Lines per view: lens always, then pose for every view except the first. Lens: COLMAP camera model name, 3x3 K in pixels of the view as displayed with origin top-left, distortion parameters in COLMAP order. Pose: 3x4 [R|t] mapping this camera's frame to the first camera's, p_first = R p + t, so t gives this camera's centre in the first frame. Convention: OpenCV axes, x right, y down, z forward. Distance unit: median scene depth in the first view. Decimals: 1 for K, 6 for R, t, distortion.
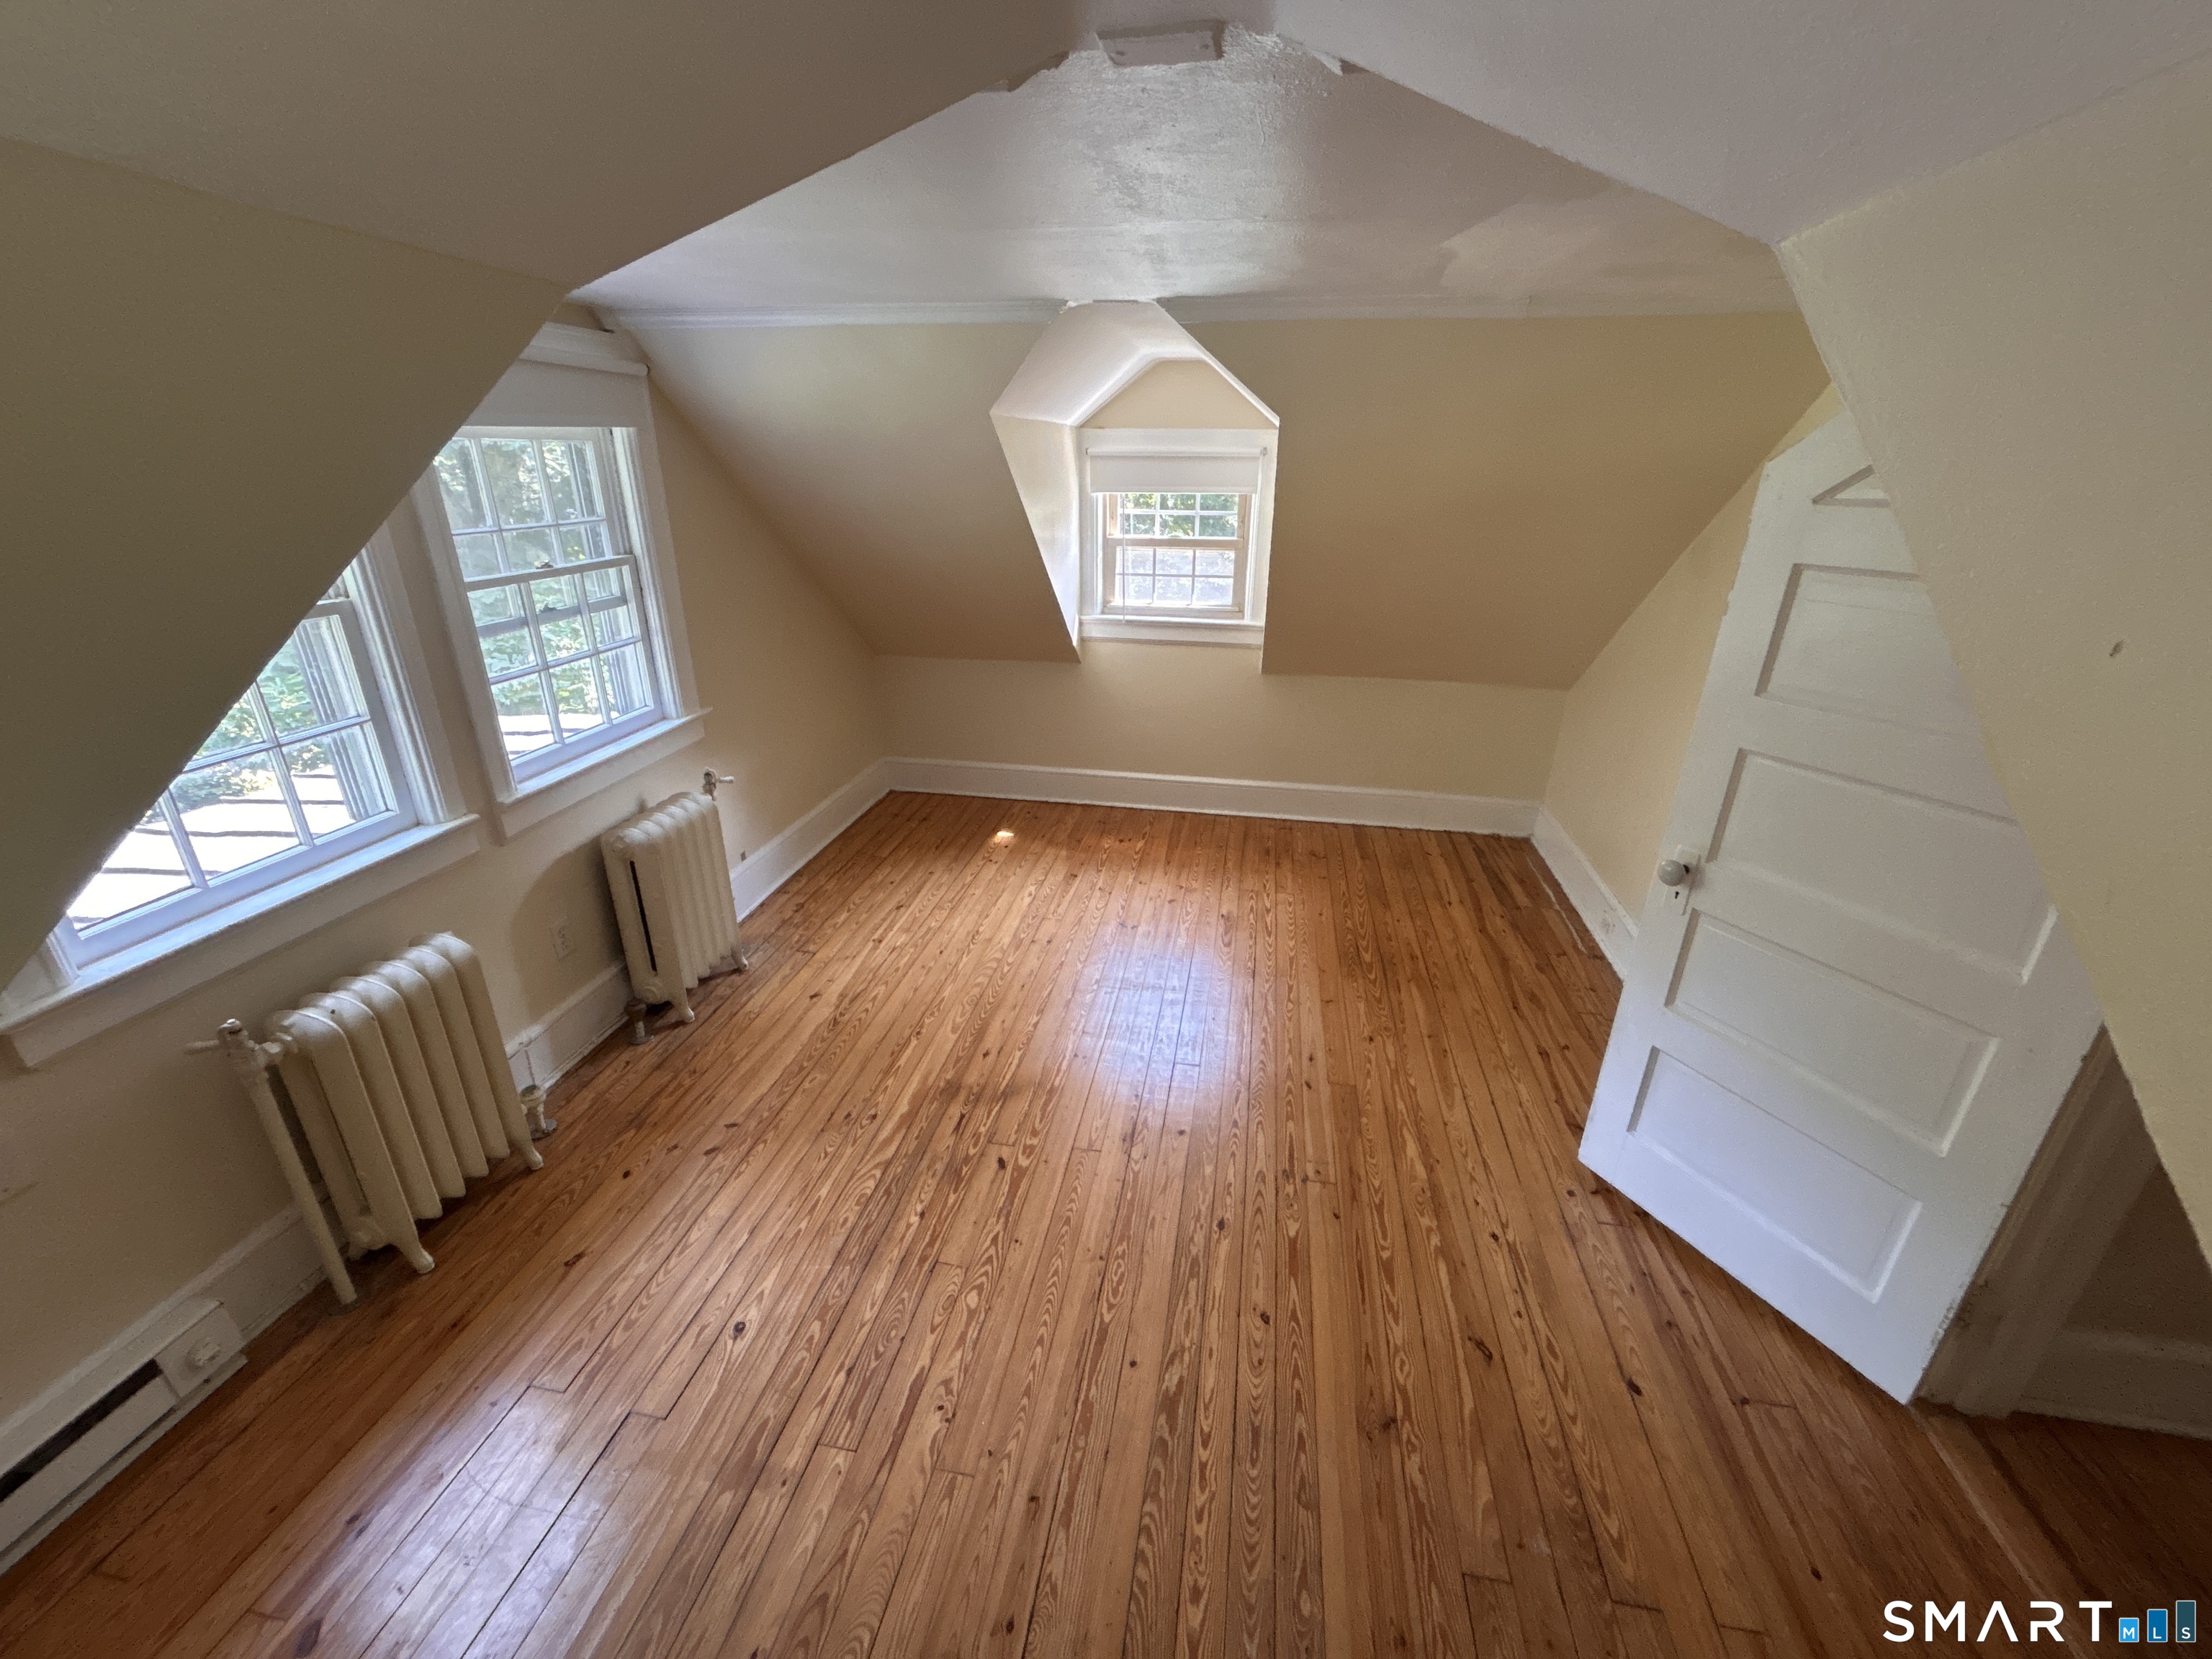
lens RADIAL K [[898.5, 0, 1101.9], [0, 898.5, 827.4], [0, 0, 1]] dist [-0.001905, 0.001444]
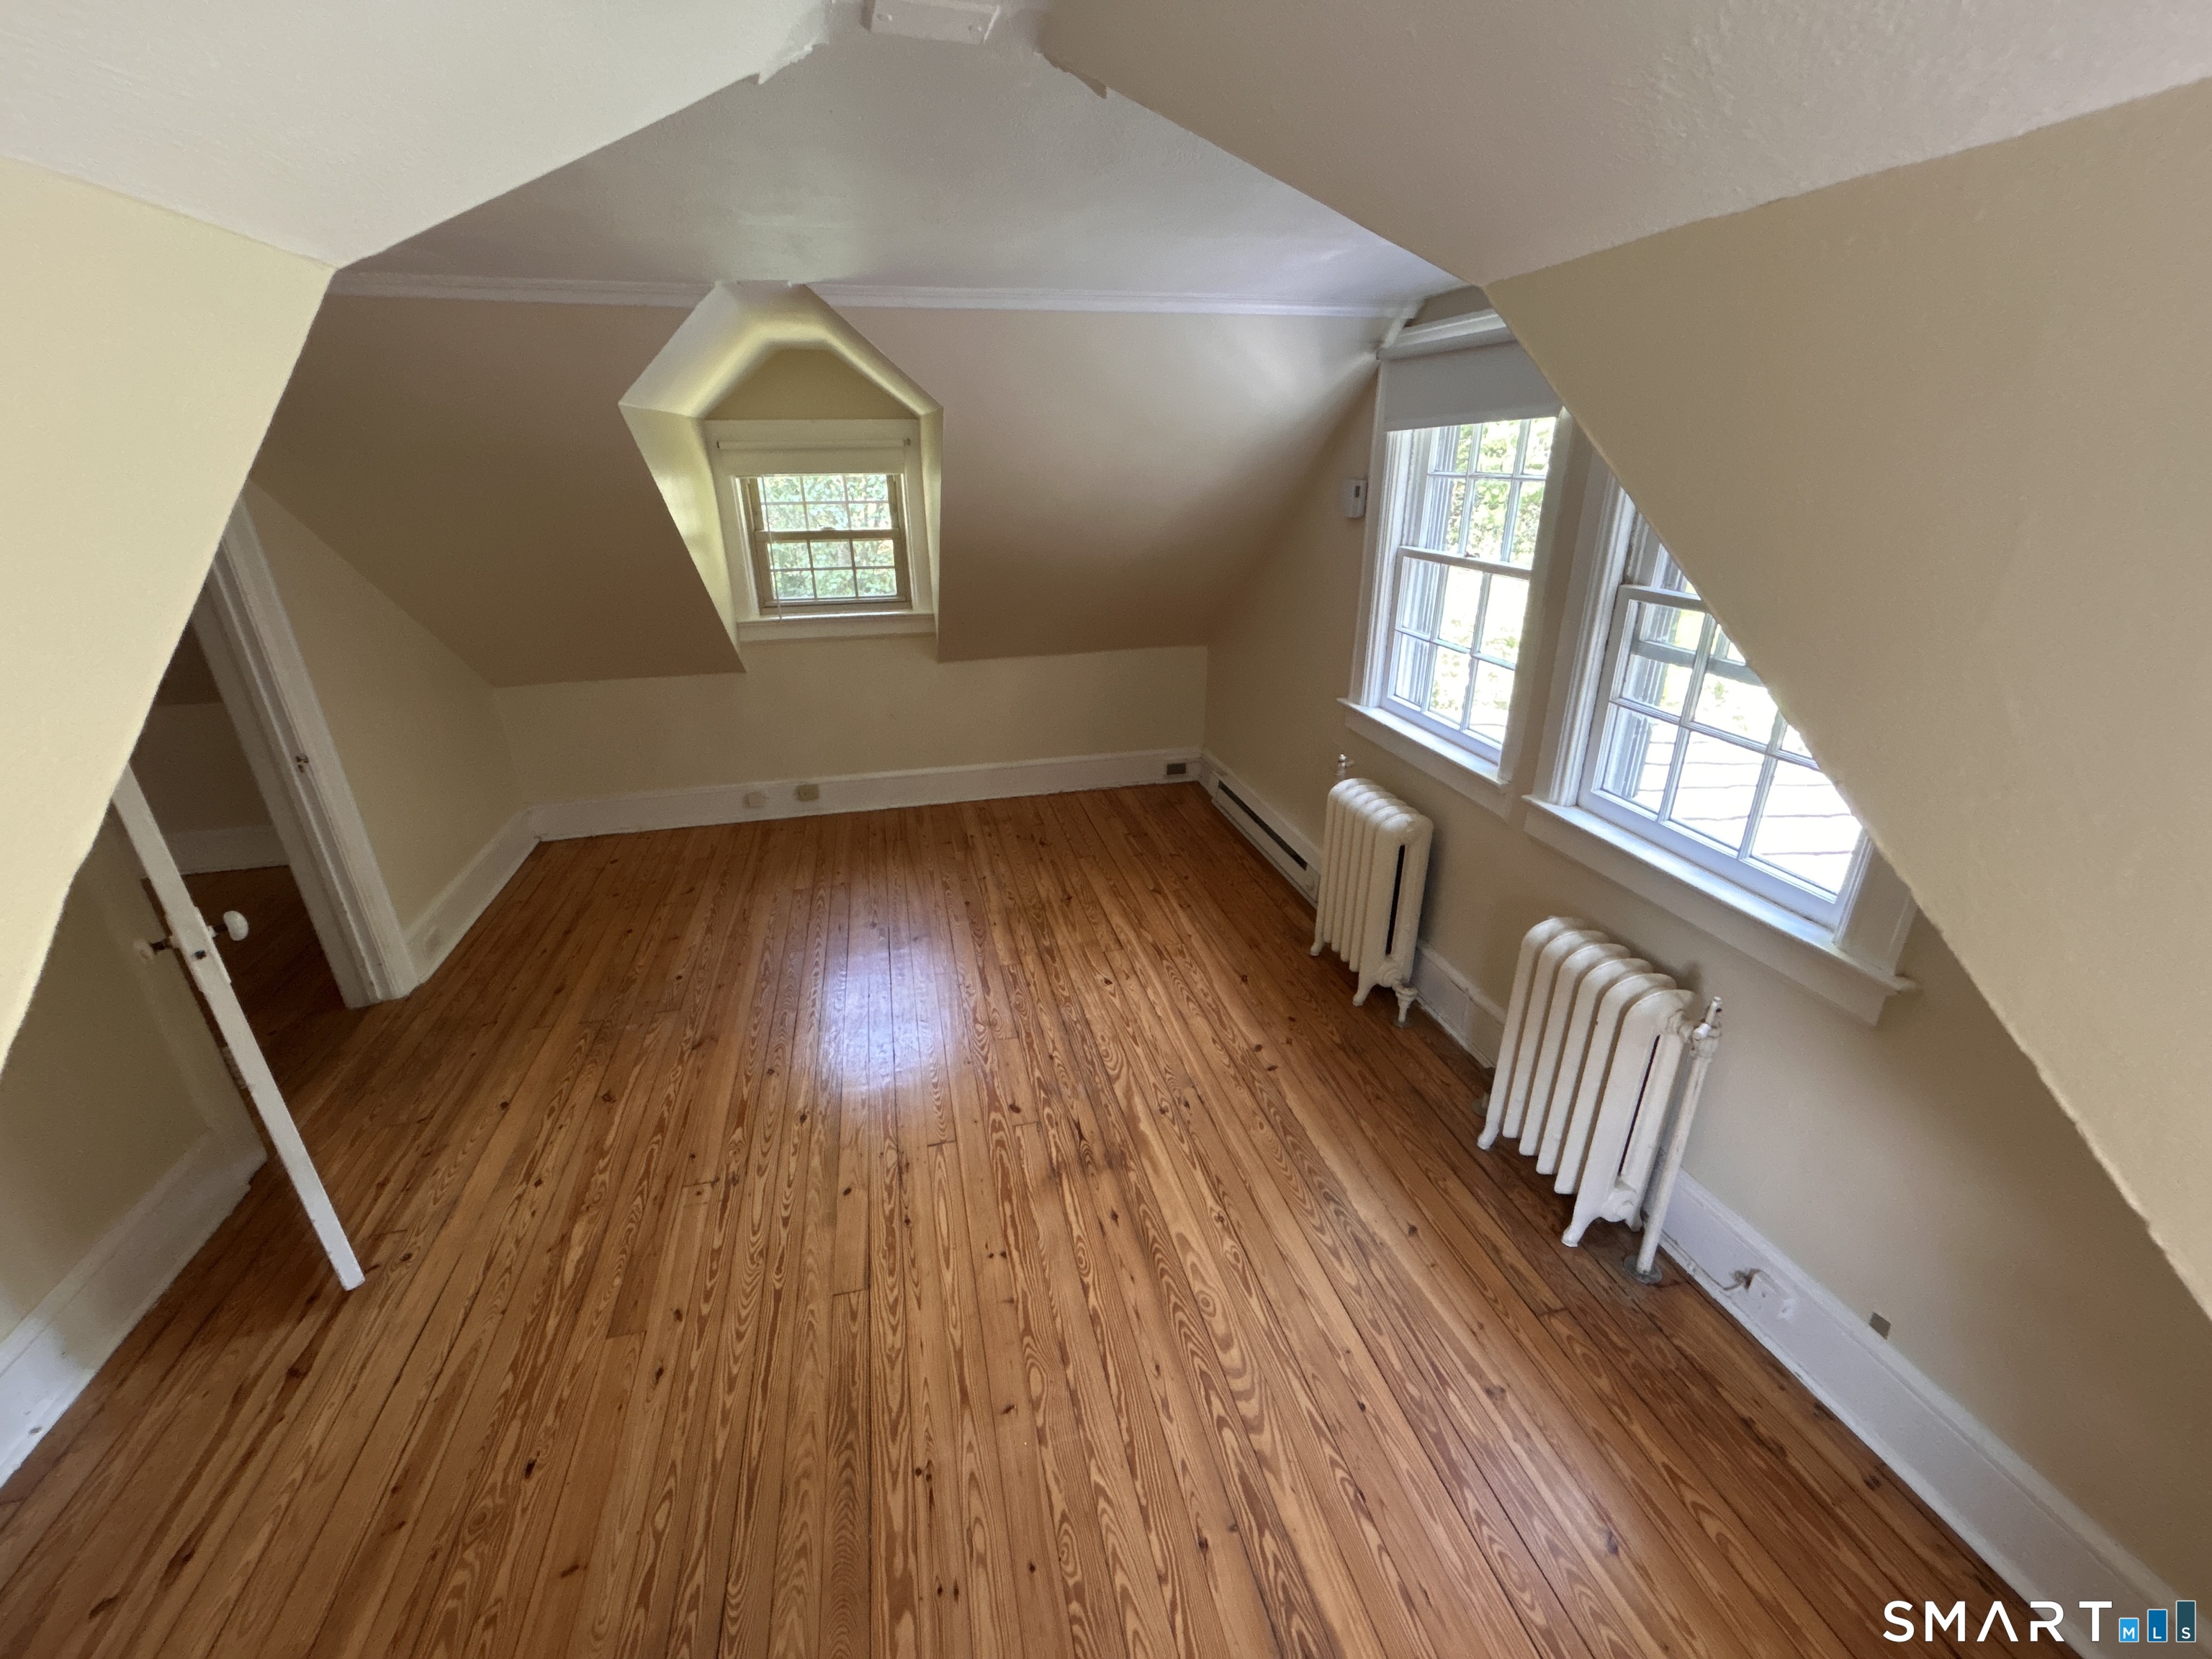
lens RADIAL K [[898.5, 0, 1095.6], [0, 898.5, 825.5], [0, 0, 1]] dist [-0.001905, 0.001444]
pose [[-0.917555, 0.156104, -0.365683, 0.136525], [-0.147292, 0.720825, 0.677286, -0.598746], [0.369320, 0.675310, -0.638404, 1.461200]]
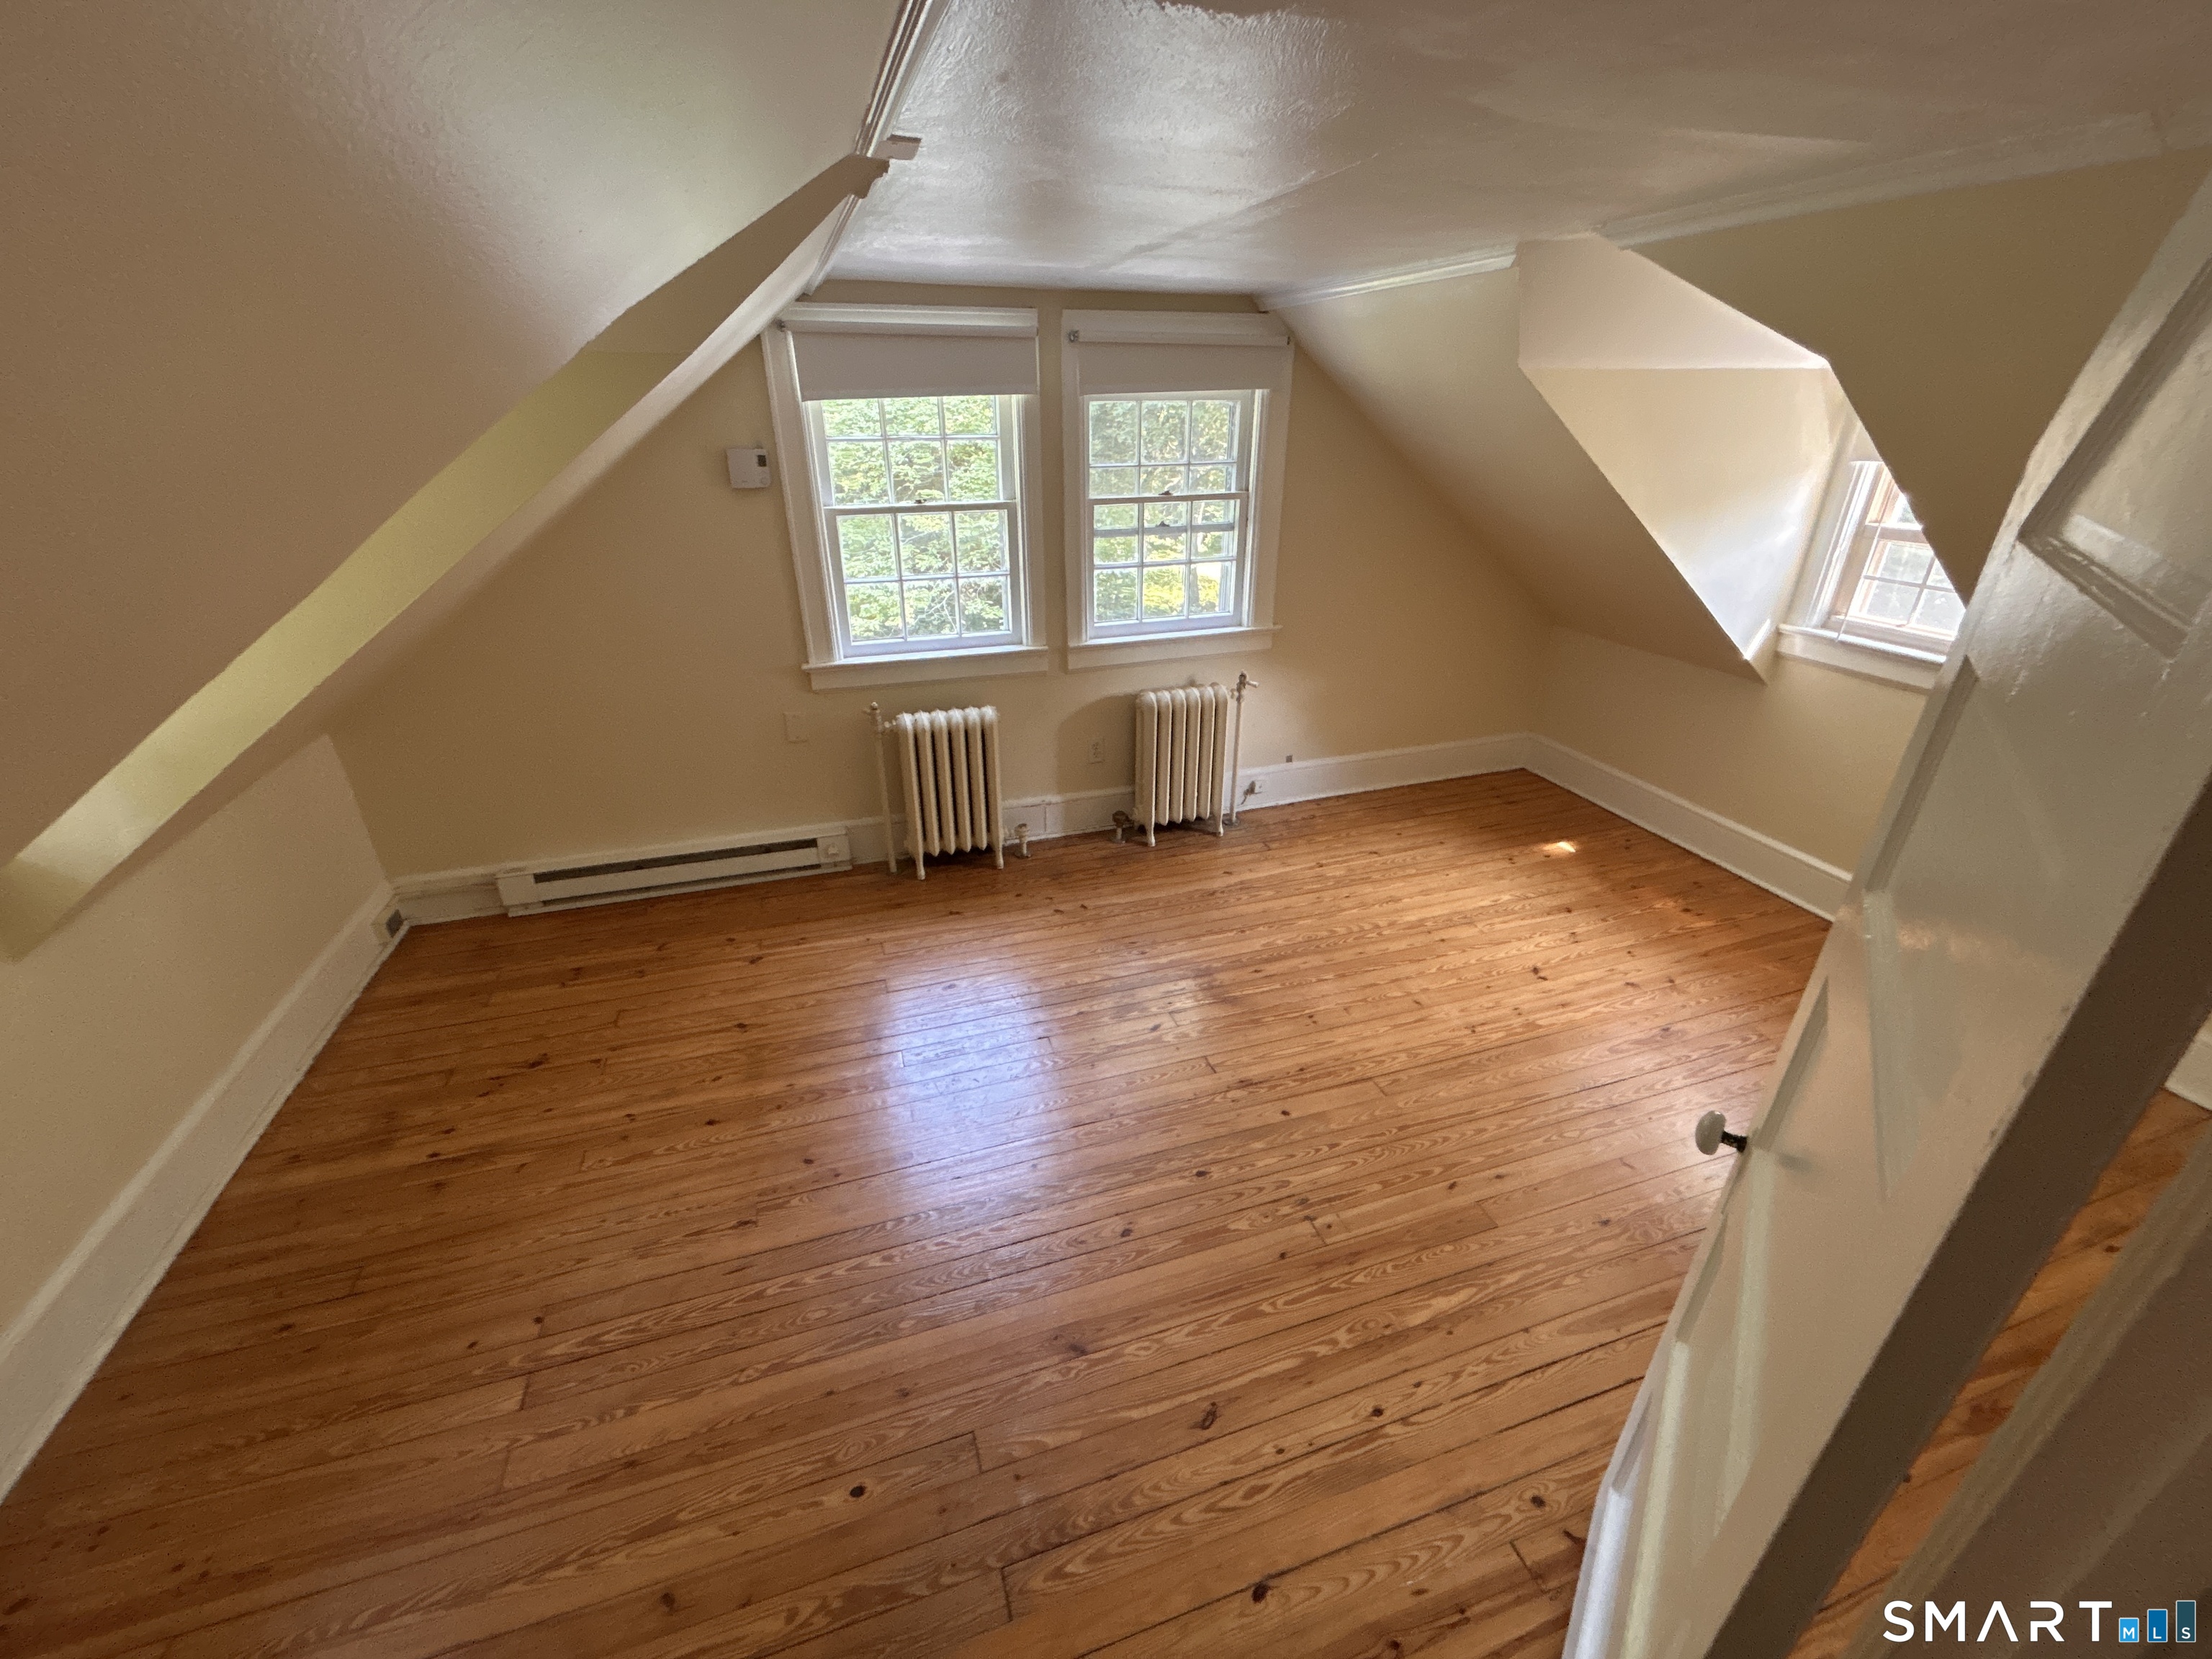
lens RADIAL K [[898.5, 0, 1100.7], [0, 898.5, 829.4], [0, 0, 1]] dist [-0.001905, 0.001444]
pose [[0.472898, 0.375310, -0.797189, 0.683090], [-0.331147, 0.914123, 0.233924, -0.114761], [0.816523, 0.153365, 0.556570, 0.238389]]
